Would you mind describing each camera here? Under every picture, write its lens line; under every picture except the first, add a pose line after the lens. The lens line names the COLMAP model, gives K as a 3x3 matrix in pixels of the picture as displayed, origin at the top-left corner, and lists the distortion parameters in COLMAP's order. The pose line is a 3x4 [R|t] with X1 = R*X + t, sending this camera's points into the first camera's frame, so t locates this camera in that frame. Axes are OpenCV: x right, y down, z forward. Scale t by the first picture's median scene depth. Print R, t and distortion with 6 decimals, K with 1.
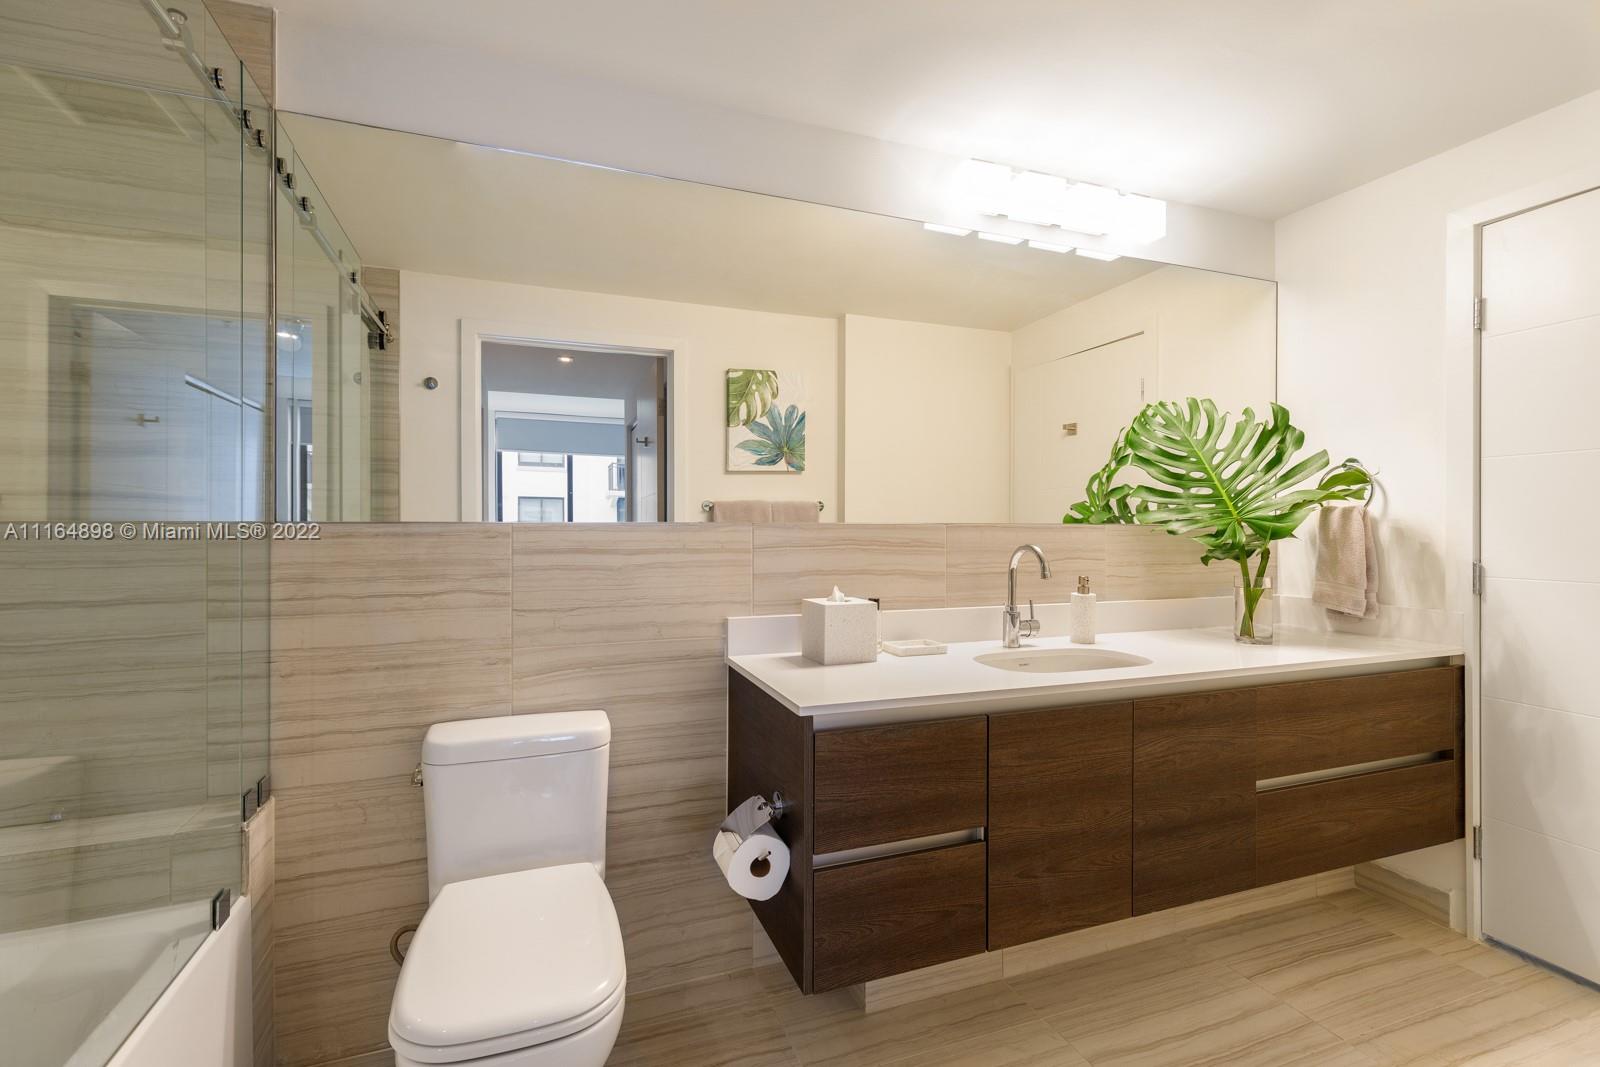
lens RADIAL K [[719.0, 0, 797.6], [0, 719.0, 527.4], [0, 0, 1]] dist [0.006788, -0.000870]
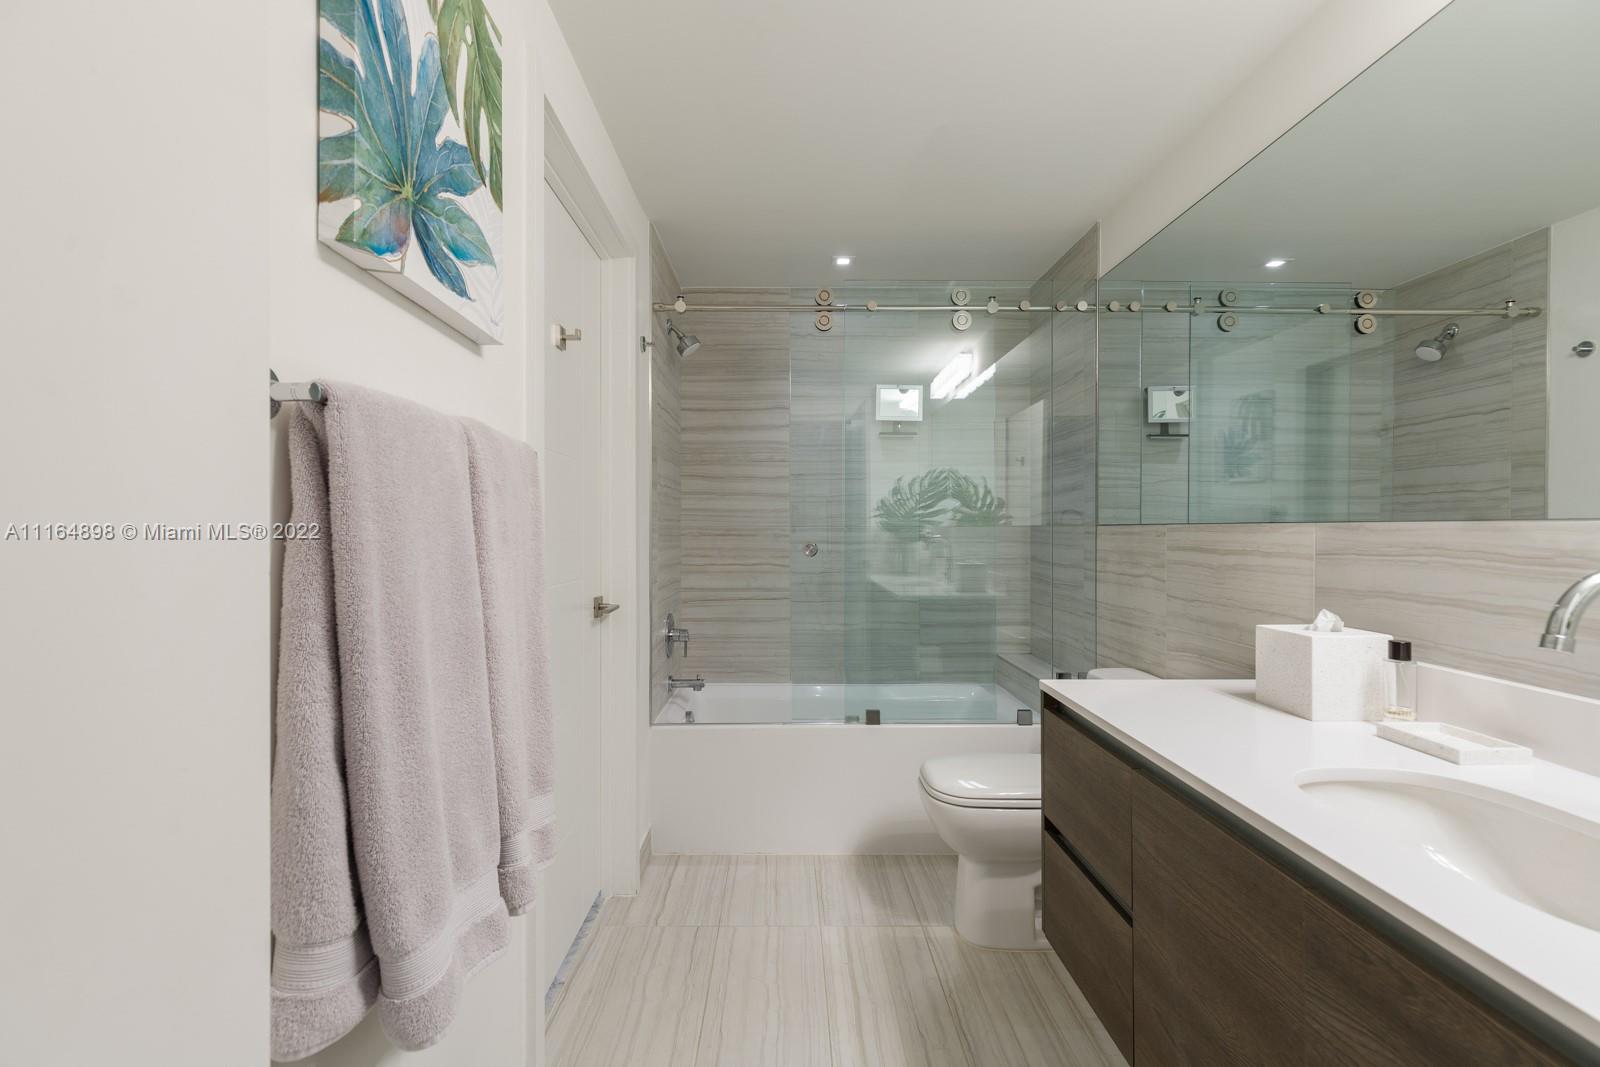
lens RADIAL K [[719.0, 0, 798.0], [0, 719.0, 532.5], [0, 0, 1]] dist [0.006788, -0.000870]
pose [[-0.328004, 0.003331, -0.944670, 0.938186], [-0.003059, 0.999985, 0.004588, 0.003142], [0.944671, 0.004394, -0.327989, 0.766546]]
